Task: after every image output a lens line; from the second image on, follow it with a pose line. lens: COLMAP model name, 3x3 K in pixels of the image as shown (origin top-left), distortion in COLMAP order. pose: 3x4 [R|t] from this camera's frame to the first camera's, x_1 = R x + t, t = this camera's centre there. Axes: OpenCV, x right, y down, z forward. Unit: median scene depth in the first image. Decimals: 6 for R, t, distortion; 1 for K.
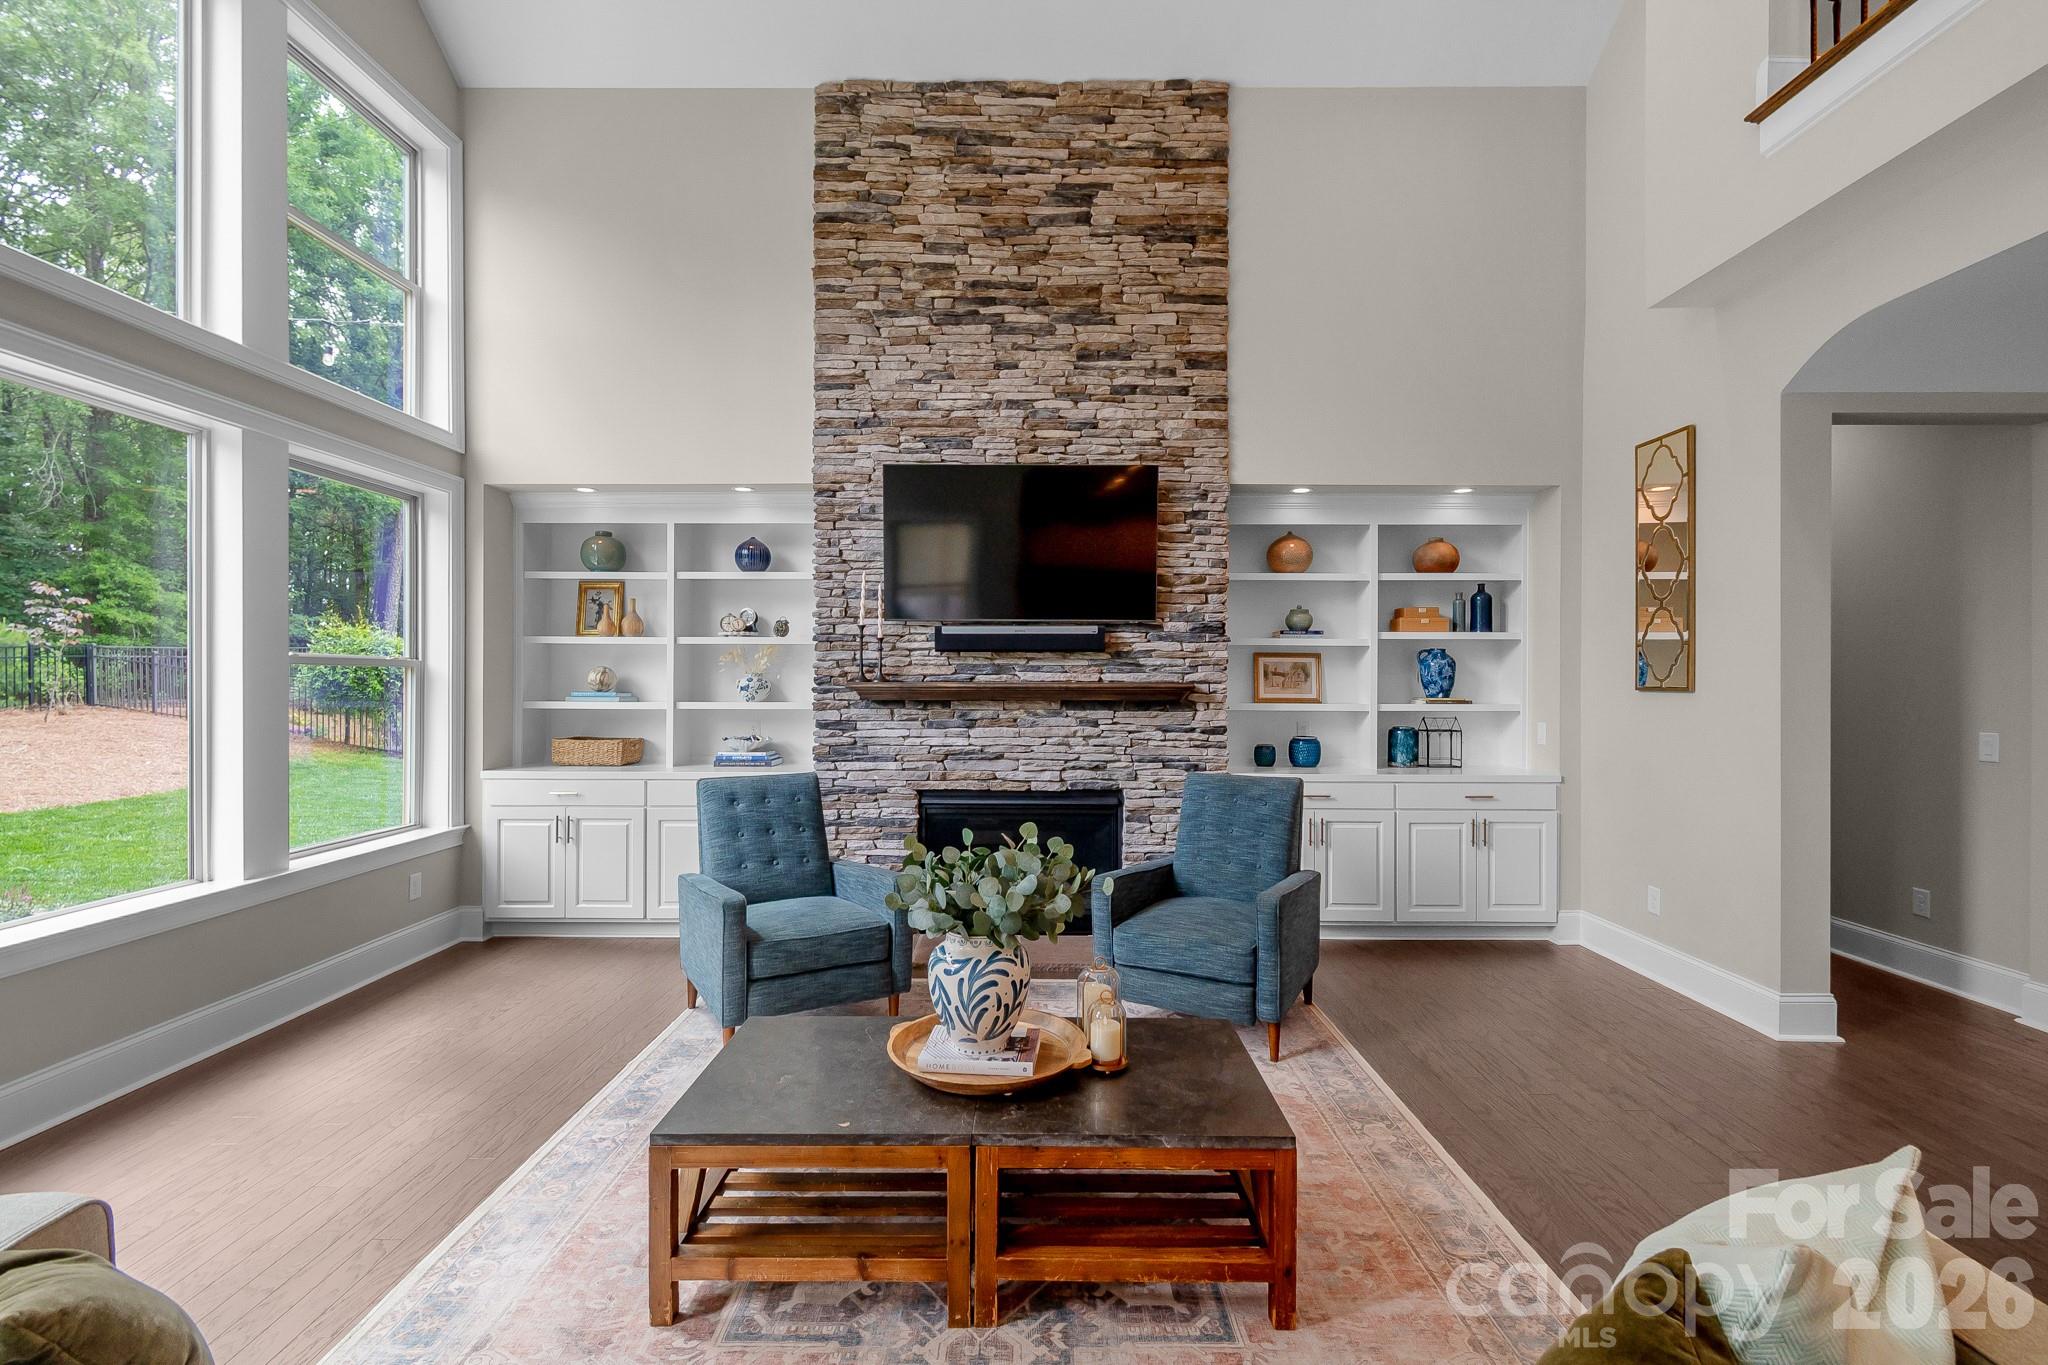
lens RADIAL K [[943.9, 0, 1026.9], [0, 943.9, 681.0], [0, 0, 1]] dist [0.000473, -0.000215]
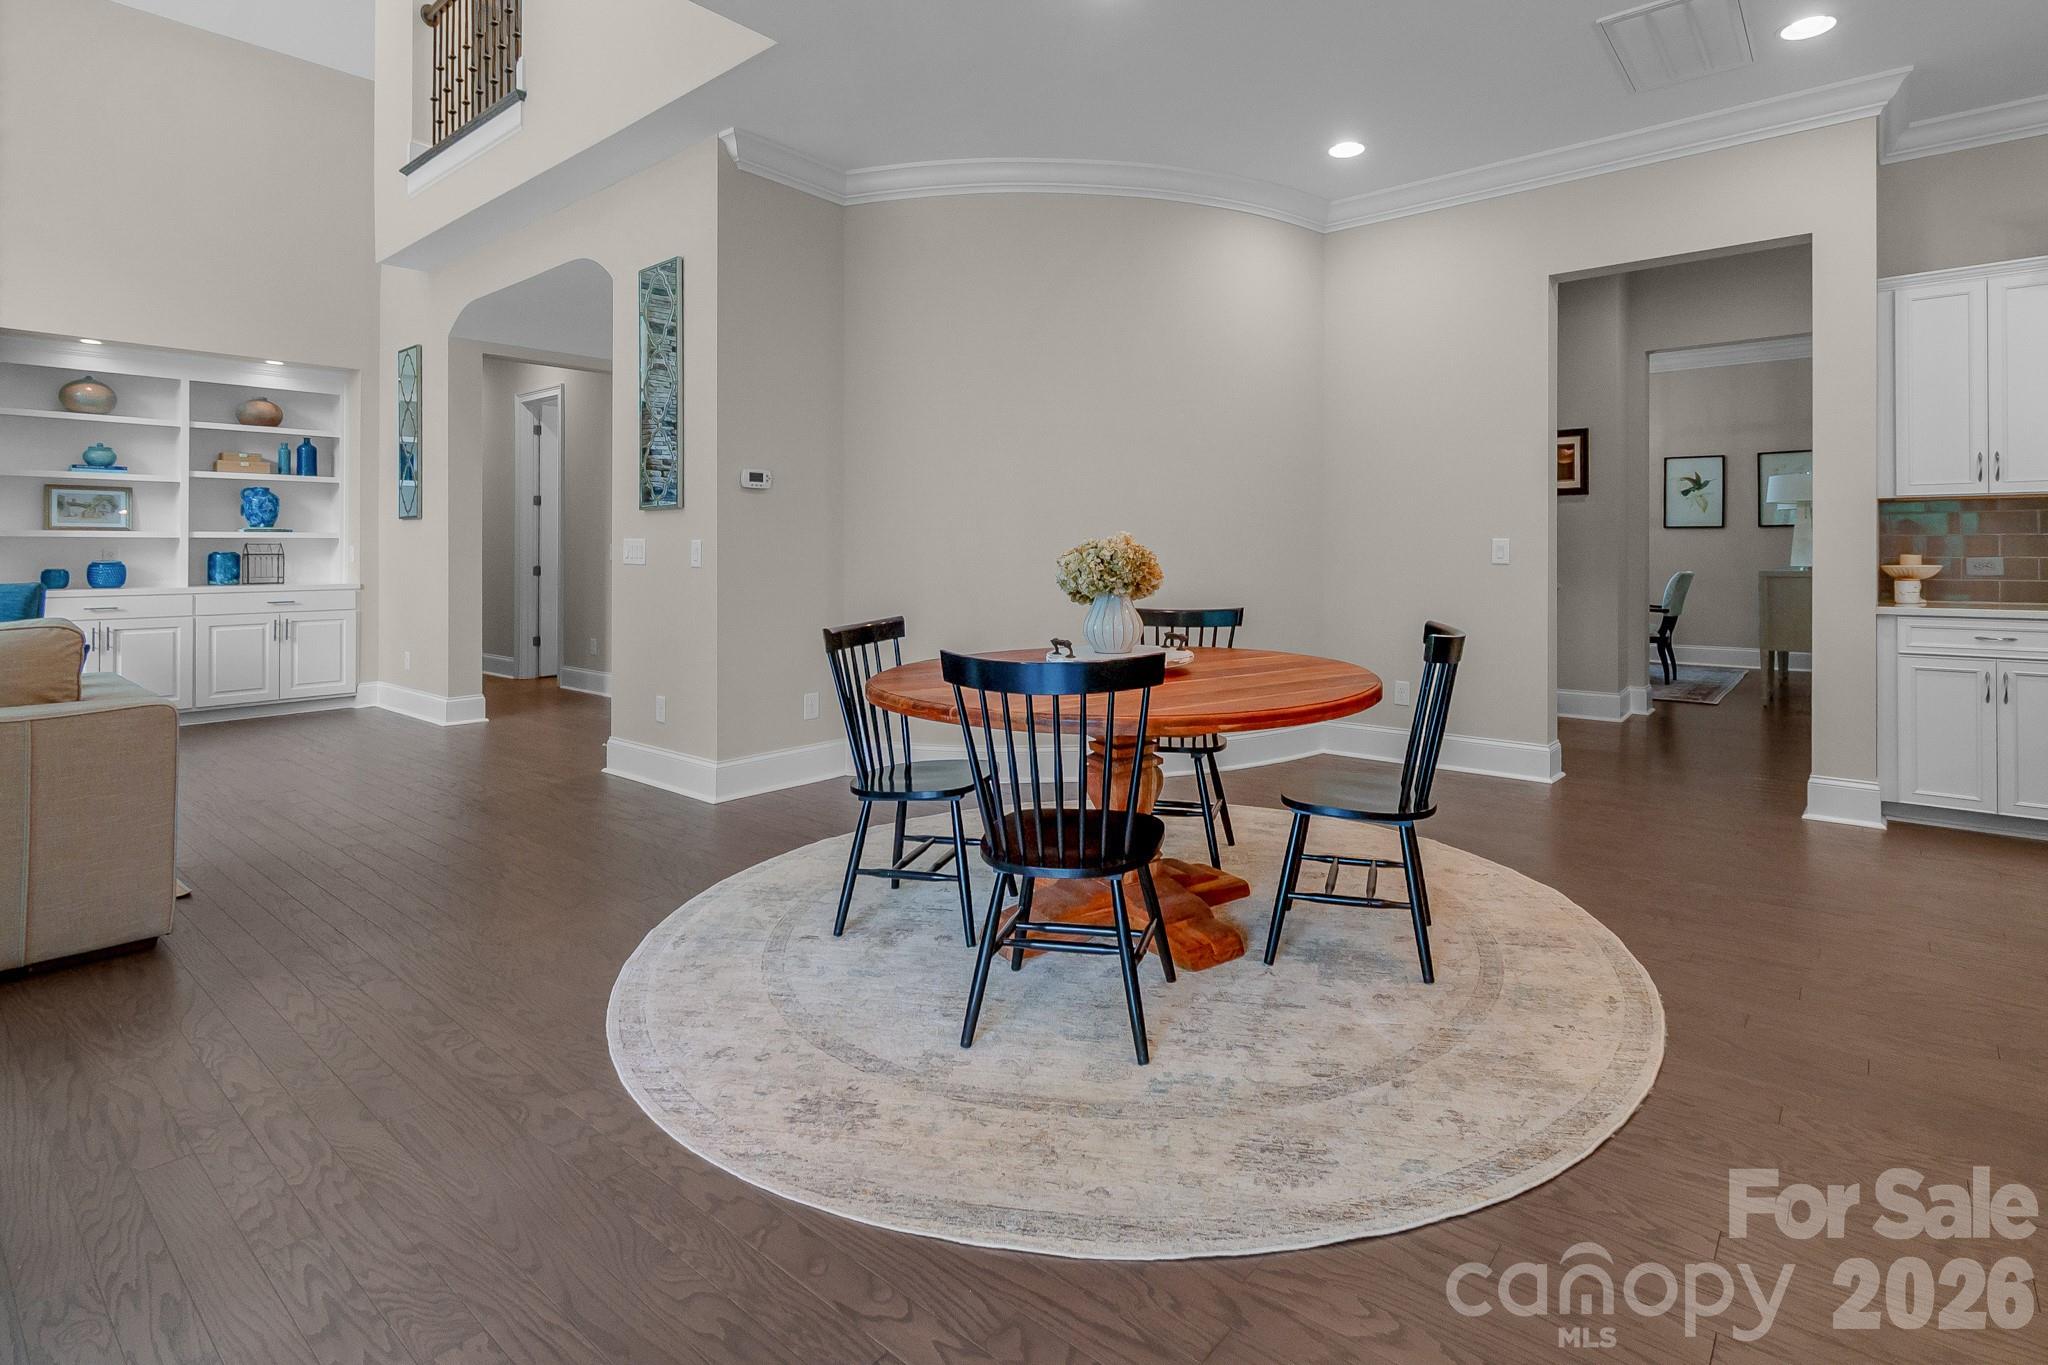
lens RADIAL K [[943.9, 0, 1041.5], [0, 943.9, 545.8], [0, 0, 1]] dist [0.000473, -0.000215]
pose [[0.613519, -0.006985, 0.789649, 0.089084], [0.005590, 0.999974, 0.004503, 0.042455], [-0.789660, 0.001651, 0.613542, -0.569560]]
